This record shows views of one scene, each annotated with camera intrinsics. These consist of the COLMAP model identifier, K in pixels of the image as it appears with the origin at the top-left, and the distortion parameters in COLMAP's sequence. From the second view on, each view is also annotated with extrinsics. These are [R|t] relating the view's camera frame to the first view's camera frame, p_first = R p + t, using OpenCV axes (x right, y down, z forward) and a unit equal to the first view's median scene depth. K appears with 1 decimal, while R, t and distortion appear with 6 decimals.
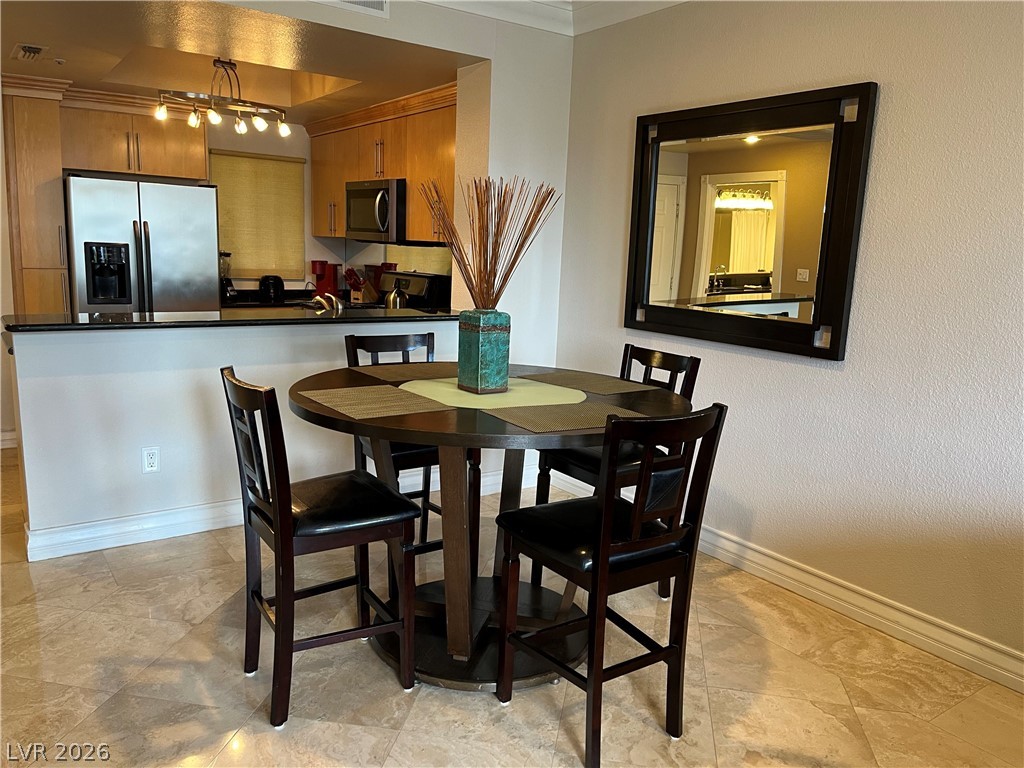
lens RADIAL K [[784.6, 0, 511.5], [0, 784.6, 389.7], [0, 0, 1]] dist [0.069515, -0.085219]
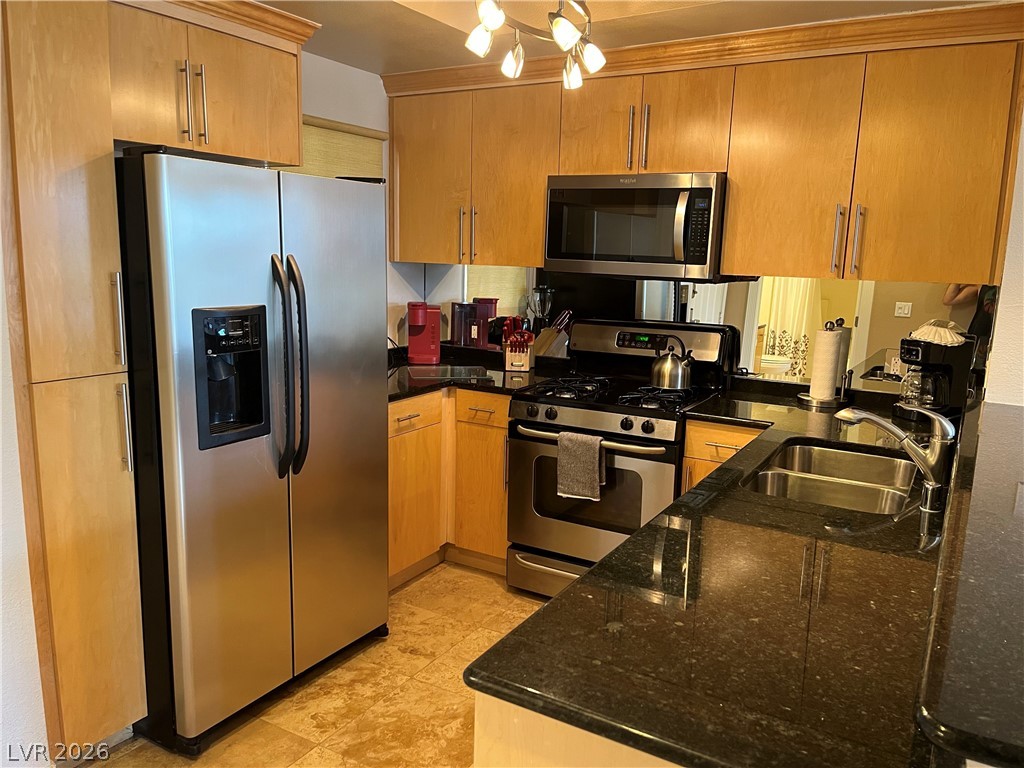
lens RADIAL K [[784.6, 0, 515.0], [0, 784.6, 380.5], [0, 0, 1]] dist [0.069515, -0.085219]
pose [[0.914382, -0.085345, 0.395754, -0.543397], [0.085153, 0.996204, 0.018089, -0.141138], [-0.395796, 0.017160, 0.918178, 0.542209]]
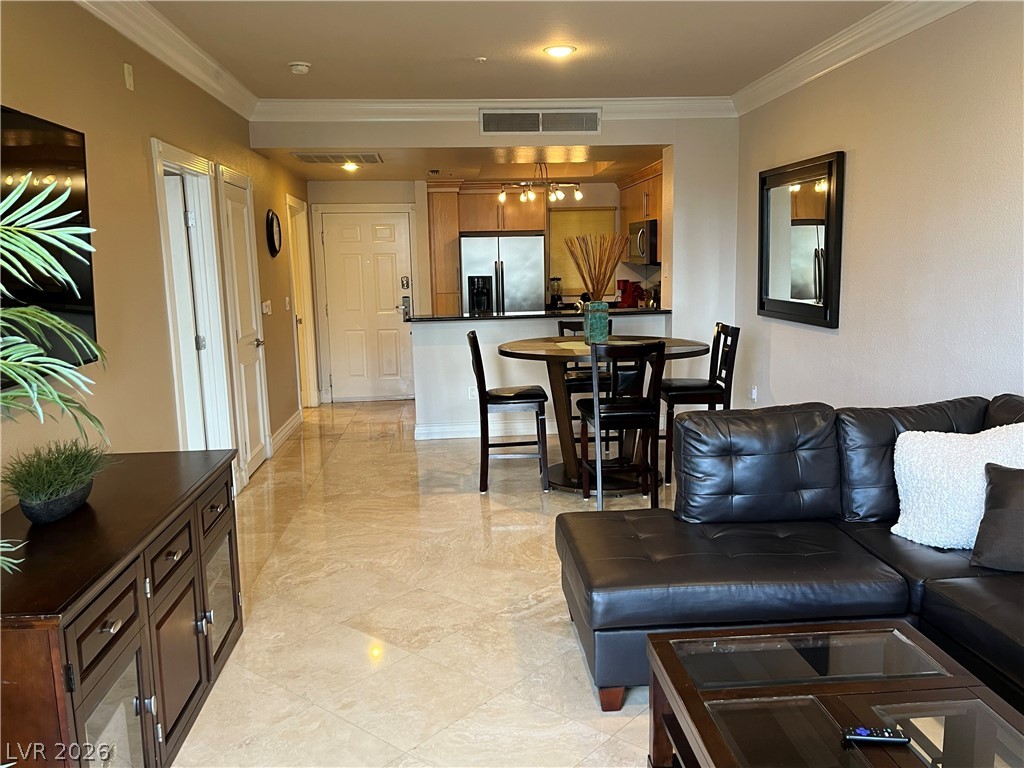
lens RADIAL K [[841.7, 0, 510.3], [0, 841.7, 386.4], [0, 0, 1]] dist [0.076952, -0.026471]
pose [[0.859304, 0.016587, -0.511197, 0.424154], [-0.035714, 0.998980, -0.027619, 0.085245], [0.510217, 0.041990, 0.859020, -0.432843]]
